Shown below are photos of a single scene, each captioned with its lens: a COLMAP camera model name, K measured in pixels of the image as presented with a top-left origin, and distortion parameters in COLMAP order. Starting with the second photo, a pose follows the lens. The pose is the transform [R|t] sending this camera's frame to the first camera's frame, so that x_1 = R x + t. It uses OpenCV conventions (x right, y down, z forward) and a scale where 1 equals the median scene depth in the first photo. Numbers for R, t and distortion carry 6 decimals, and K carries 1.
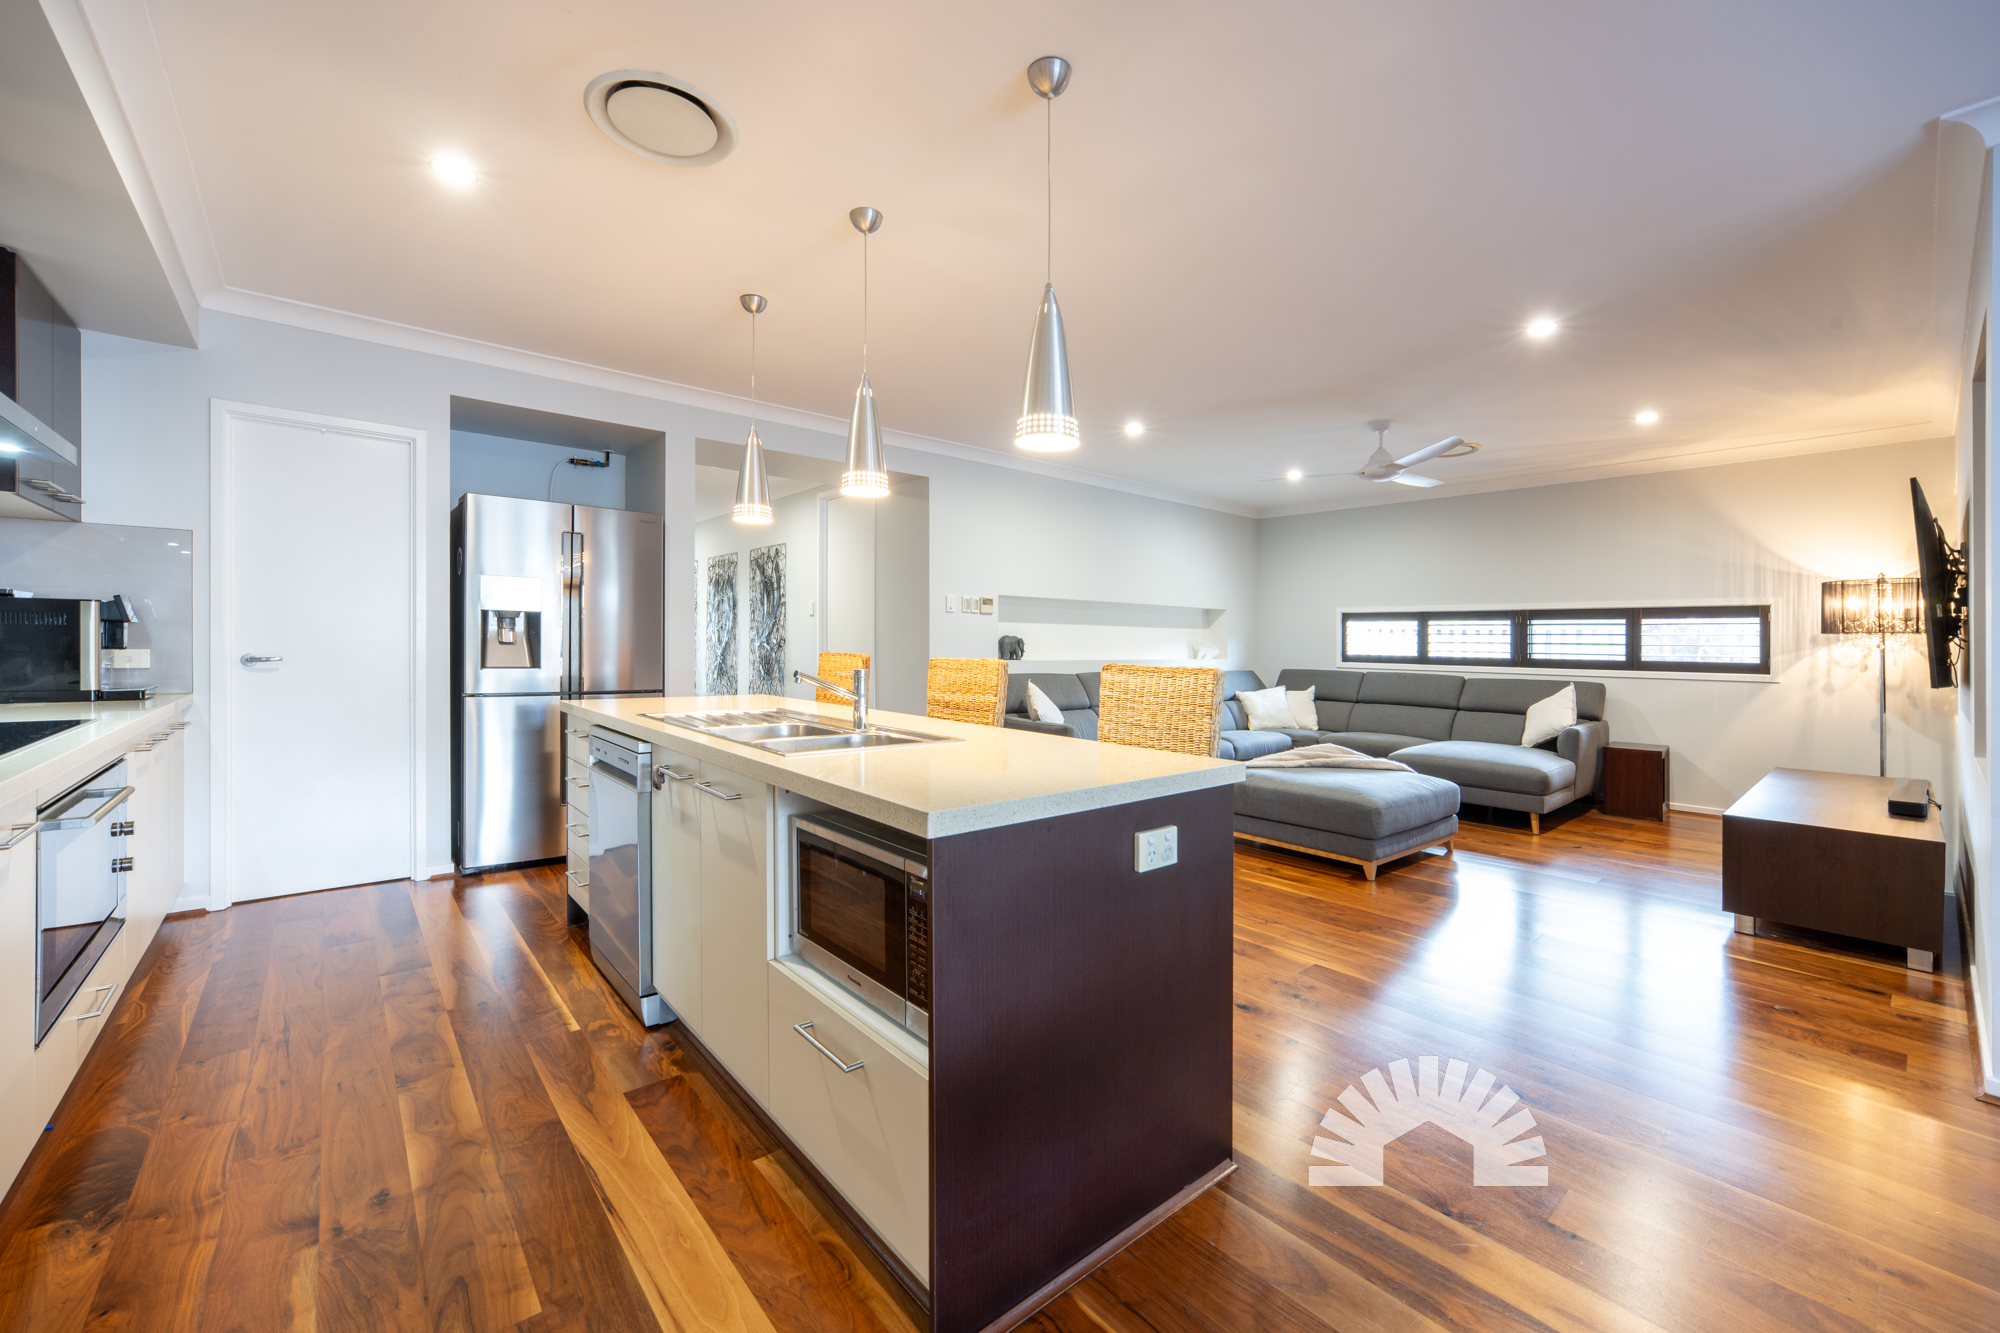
lens RADIAL K [[786.6, 0, 967.7], [0, 786.6, 661.9], [0, 0, 1]] dist [-0.022607, 0.010508]
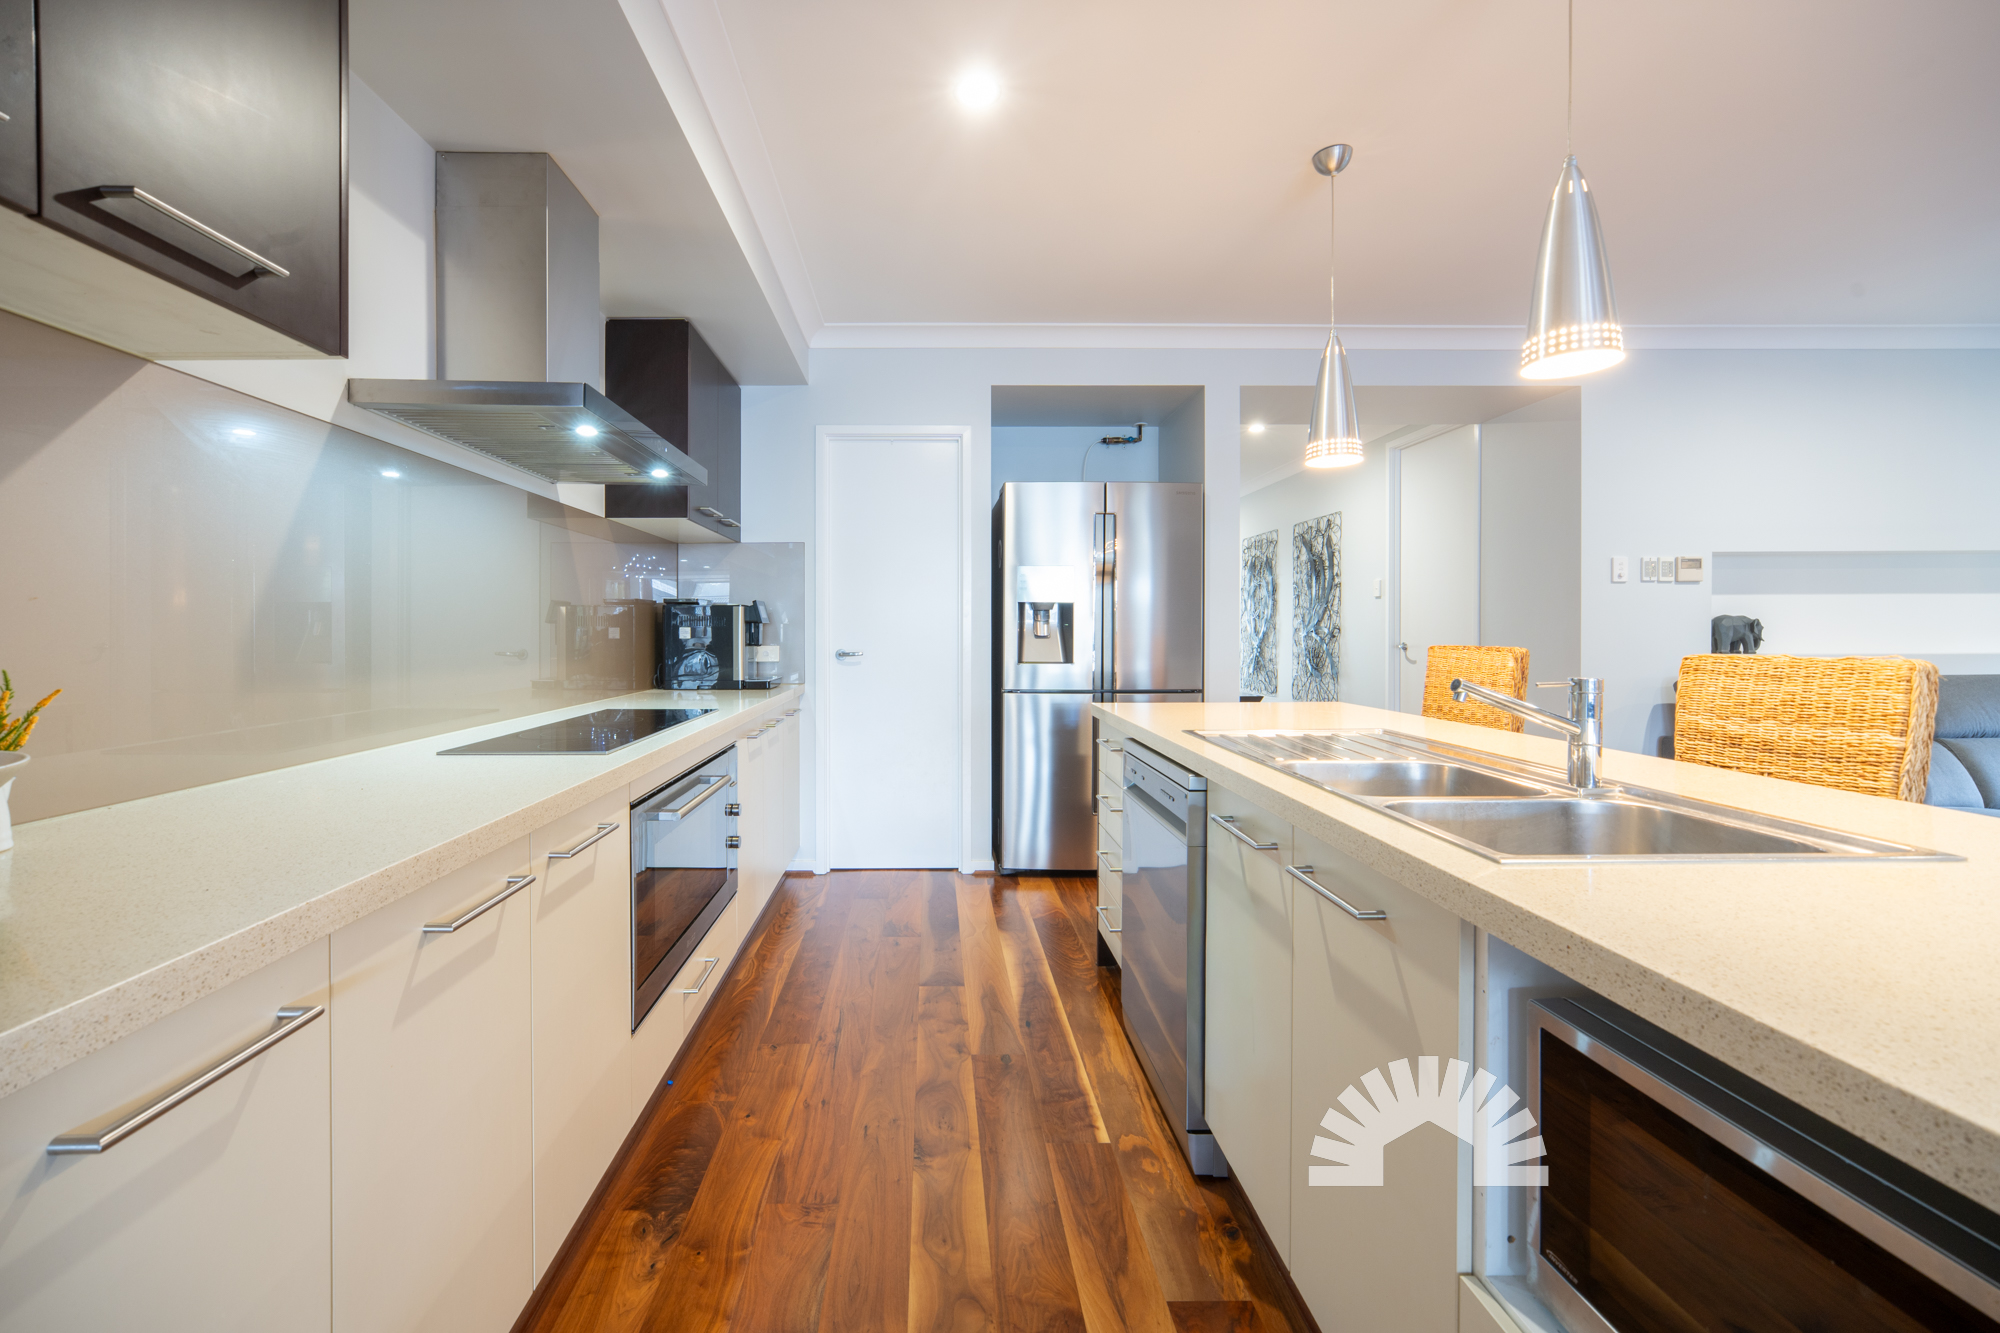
lens RADIAL K [[786.6, 0, 967.7], [0, 786.6, 661.9], [0, 0, 1]] dist [-0.022607, 0.010508]
pose [[0.801132, 0.006669, -0.598450, -0.108702], [0.000280, 0.999934, 0.011519, -0.005574], [0.598487, -0.009396, 0.801077, 0.218009]]
